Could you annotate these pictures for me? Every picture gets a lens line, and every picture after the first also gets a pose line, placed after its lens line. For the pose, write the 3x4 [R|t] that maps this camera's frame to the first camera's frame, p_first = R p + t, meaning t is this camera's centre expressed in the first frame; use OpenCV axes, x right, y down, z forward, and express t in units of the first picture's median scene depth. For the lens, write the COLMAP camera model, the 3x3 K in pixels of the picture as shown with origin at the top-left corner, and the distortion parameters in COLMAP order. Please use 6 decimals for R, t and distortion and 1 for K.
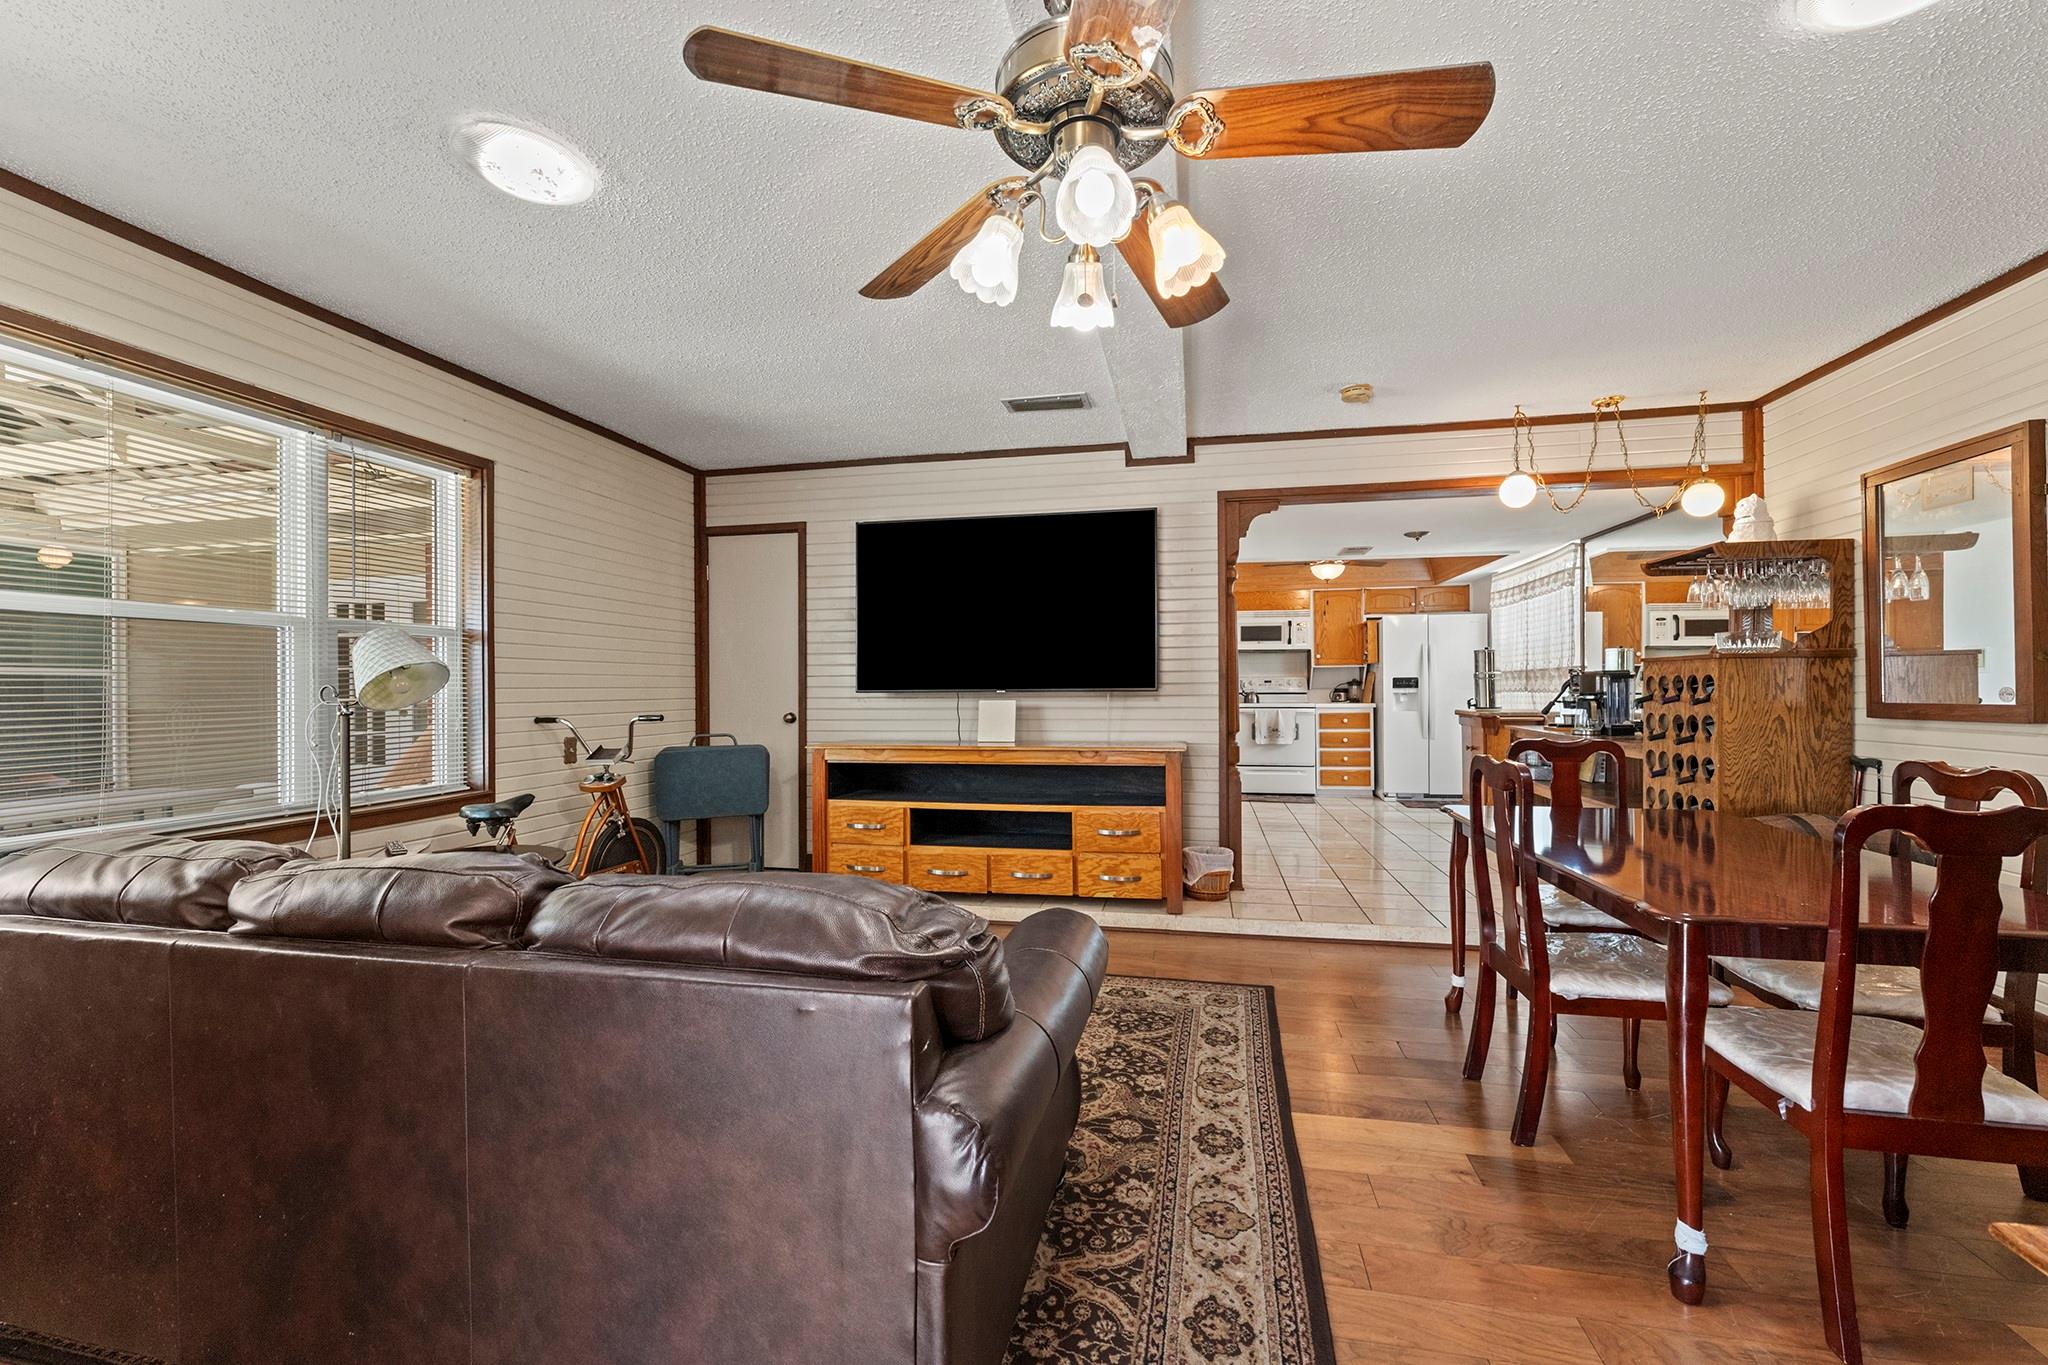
lens RADIAL K [[819.2, 0, 1017.0], [0, 819.2, 689.5], [0, 0, 1]] dist [0.000549, 0.000232]
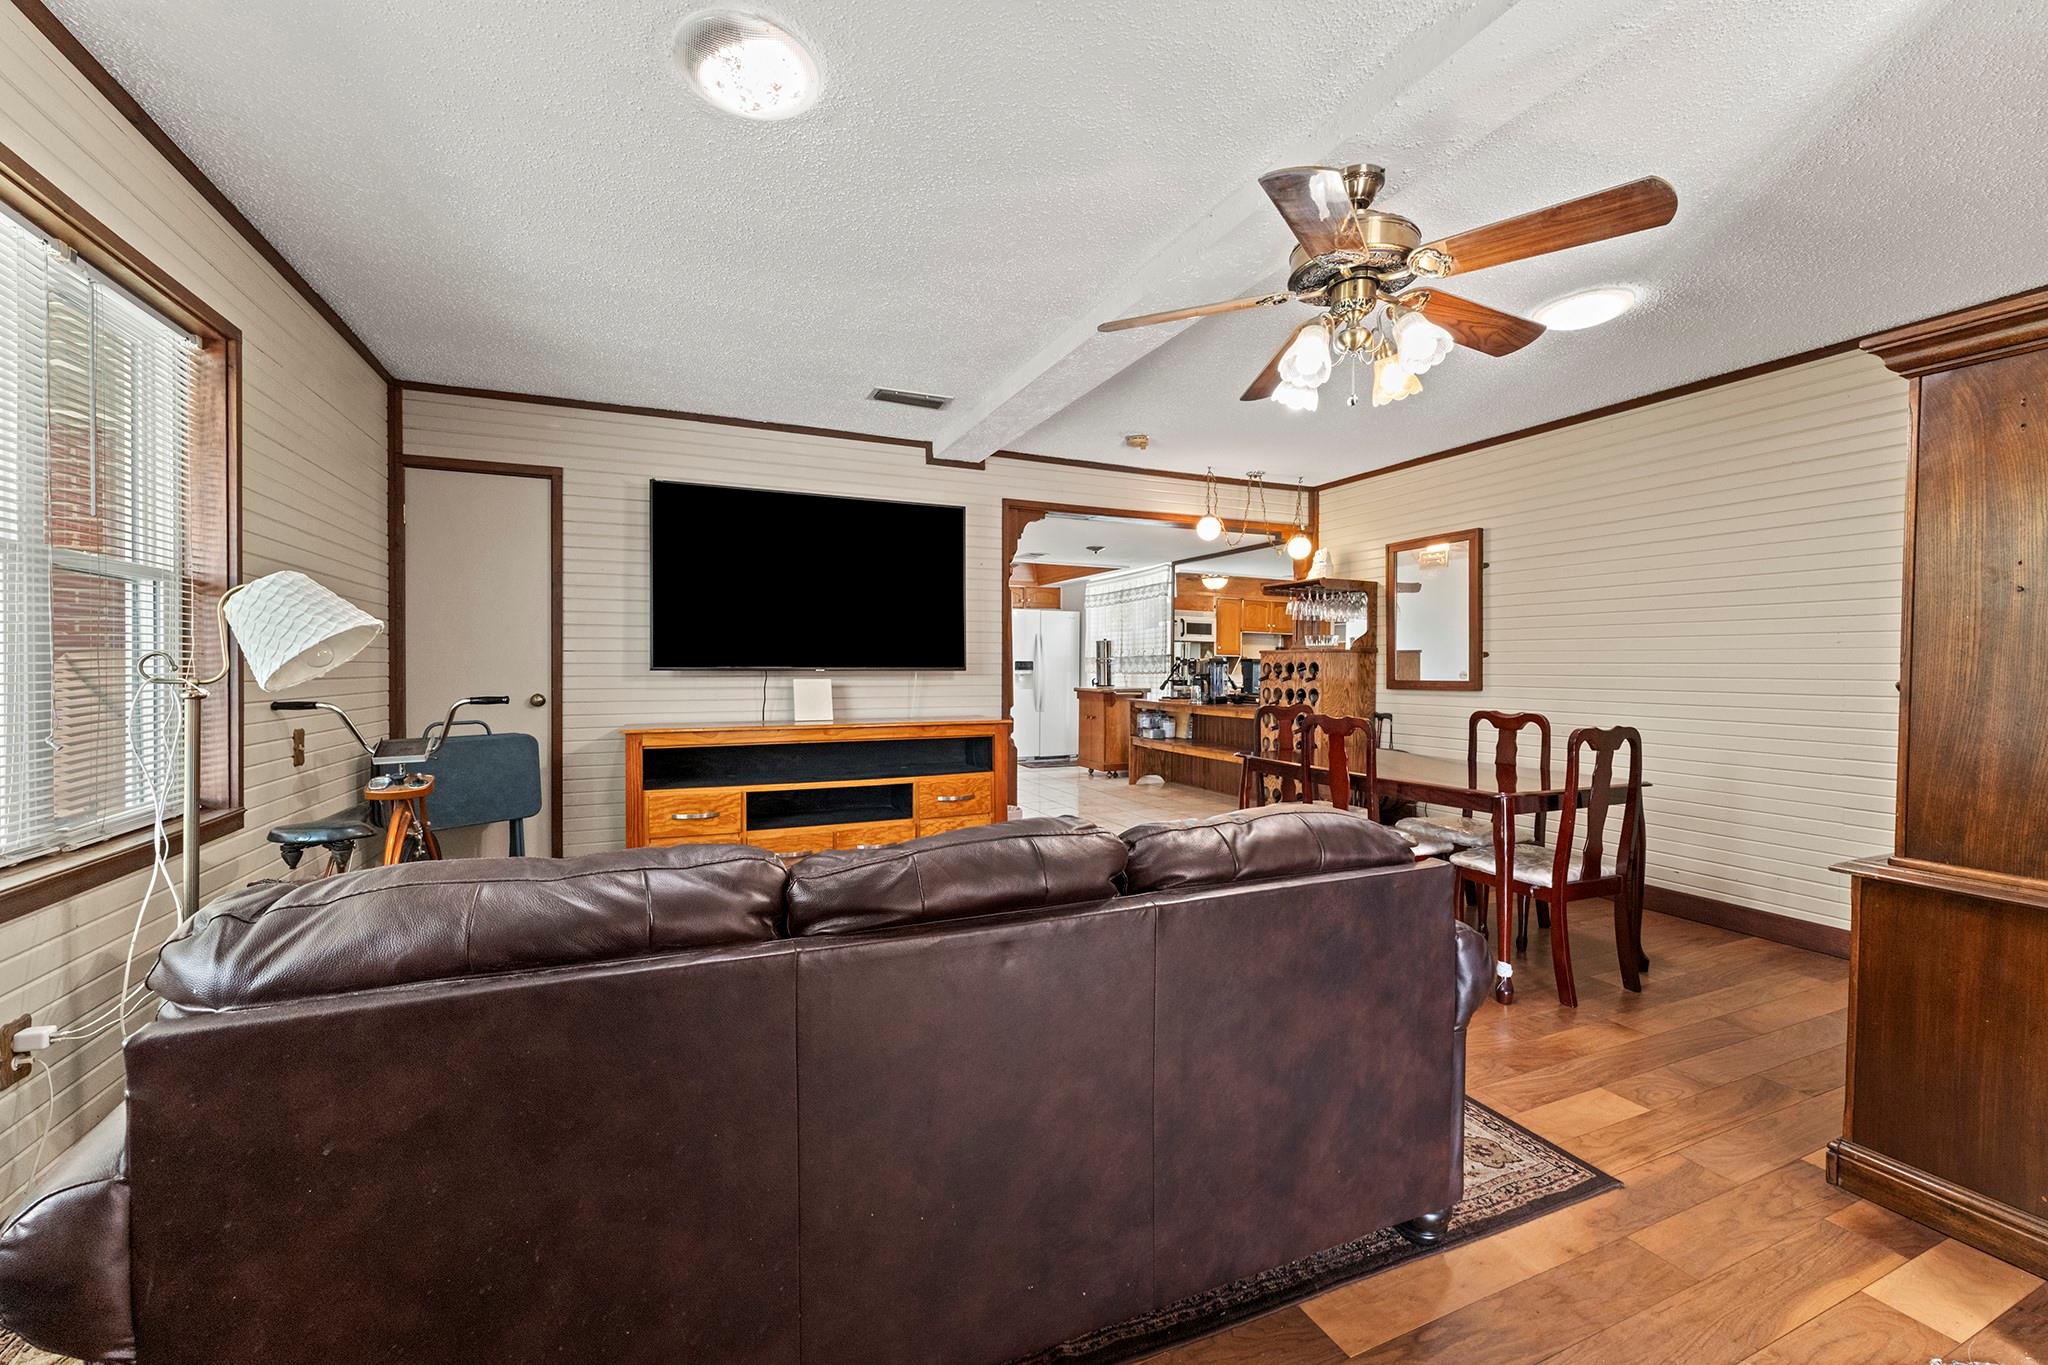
lens RADIAL K [[819.2, 0, 1006.4], [0, 819.2, 677.1], [0, 0, 1]] dist [0.000549, 0.000232]
pose [[0.820444, 0.001933, 0.571724, -0.420902], [-0.006400, 0.999963, 0.005804, 0.003759], [-0.571691, -0.008420, 0.820426, 0.048726]]
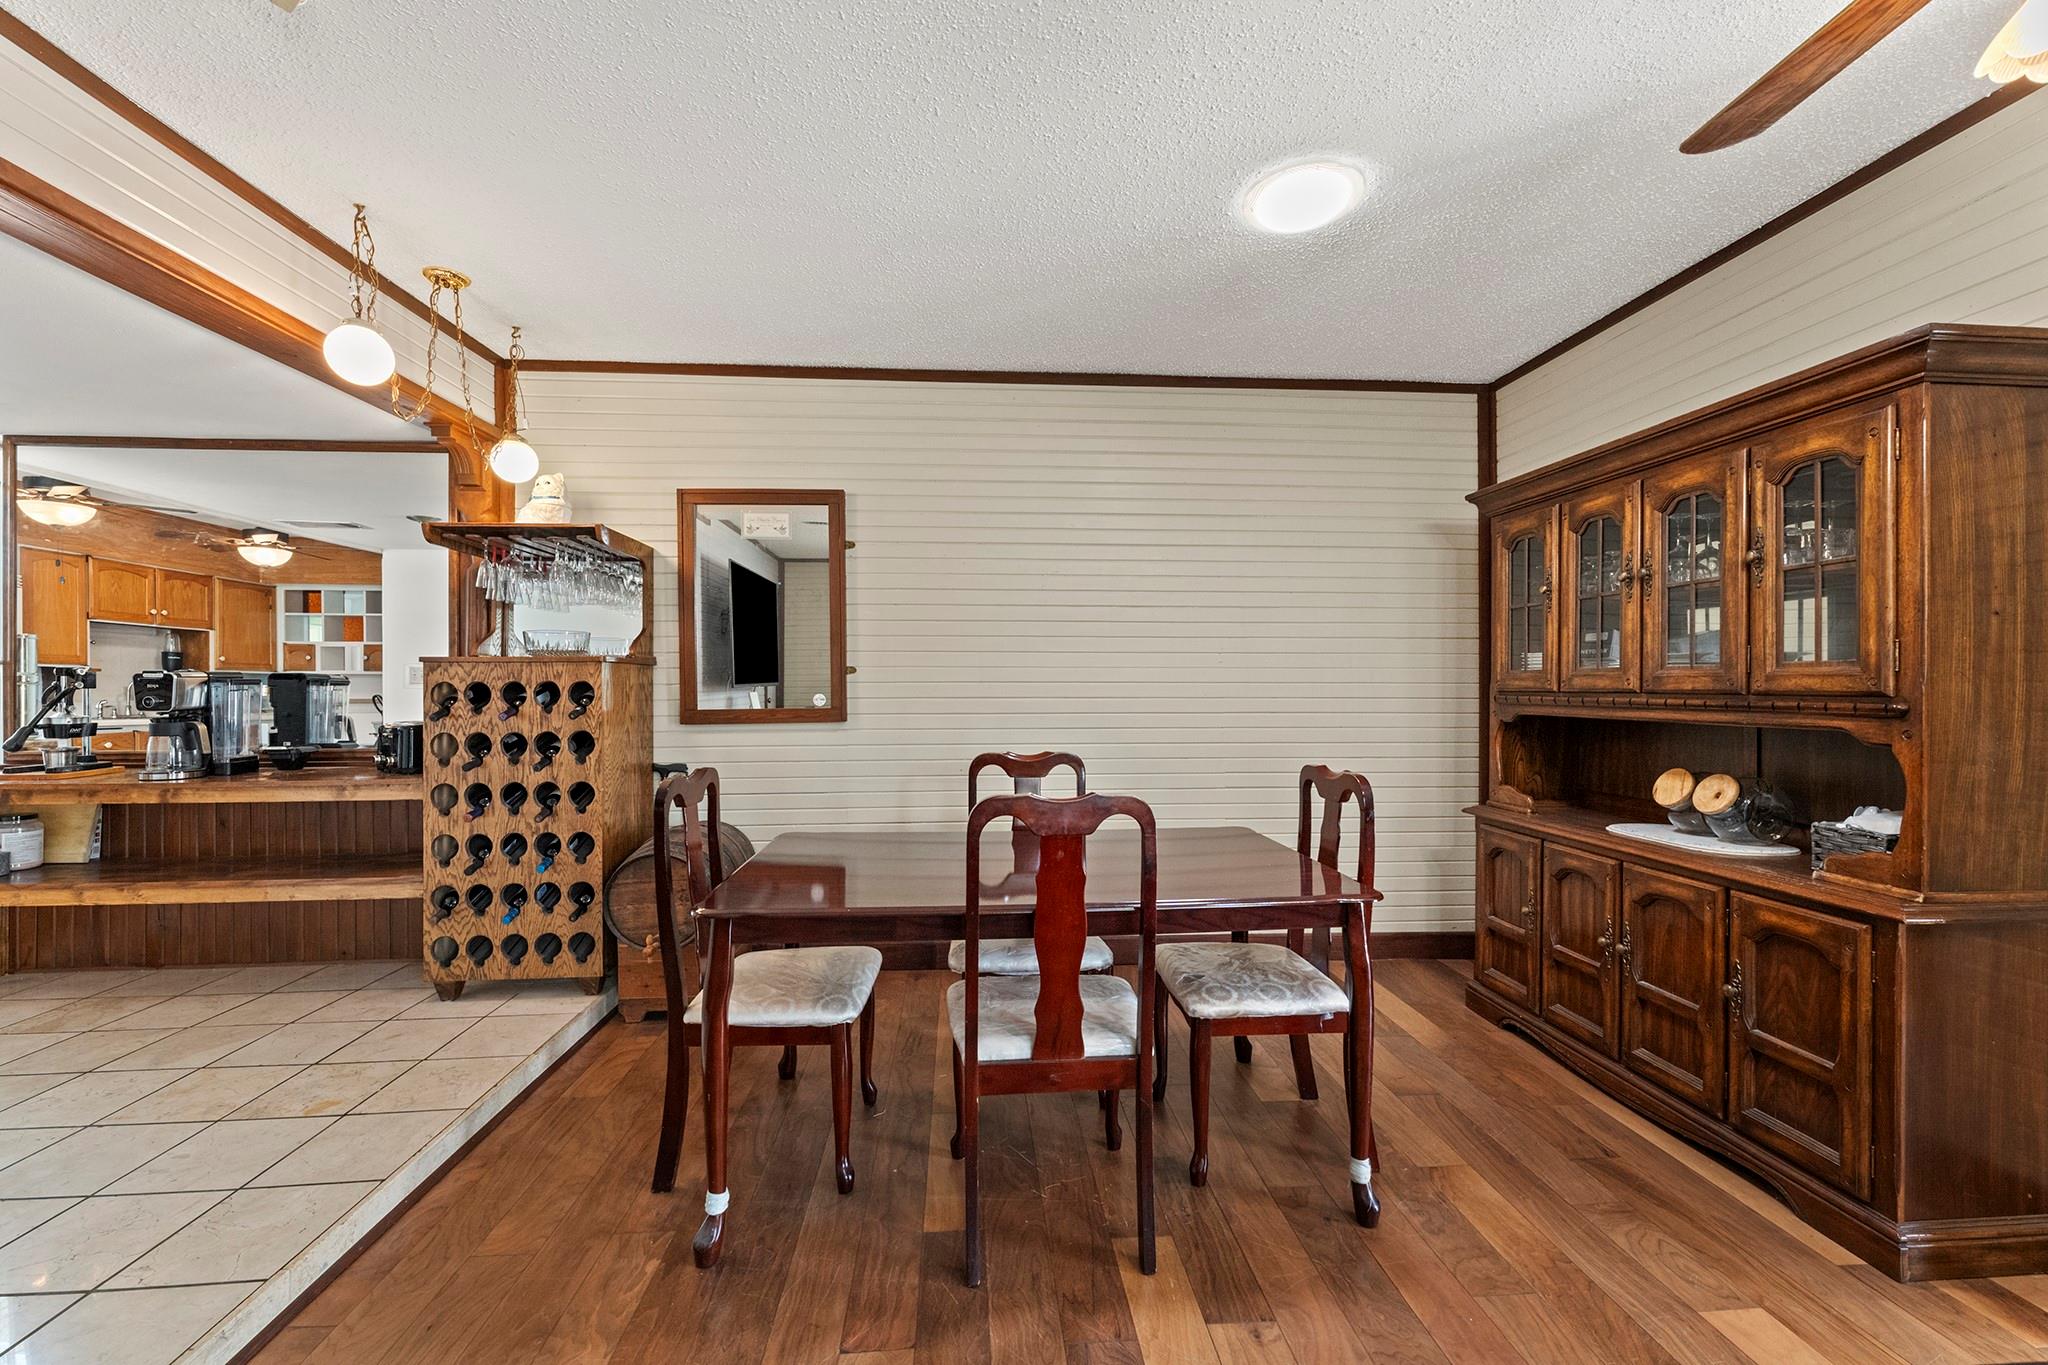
lens RADIAL K [[819.2, 0, 1019.2], [0, 819.2, 685.0], [0, 0, 1]] dist [0.000549, 0.000232]
pose [[-0.282402, 0.006935, 0.959271, -0.058736], [0.009045, 0.999949, -0.004567, -0.005429], [-0.959254, 0.007387, -0.282450, 0.653953]]
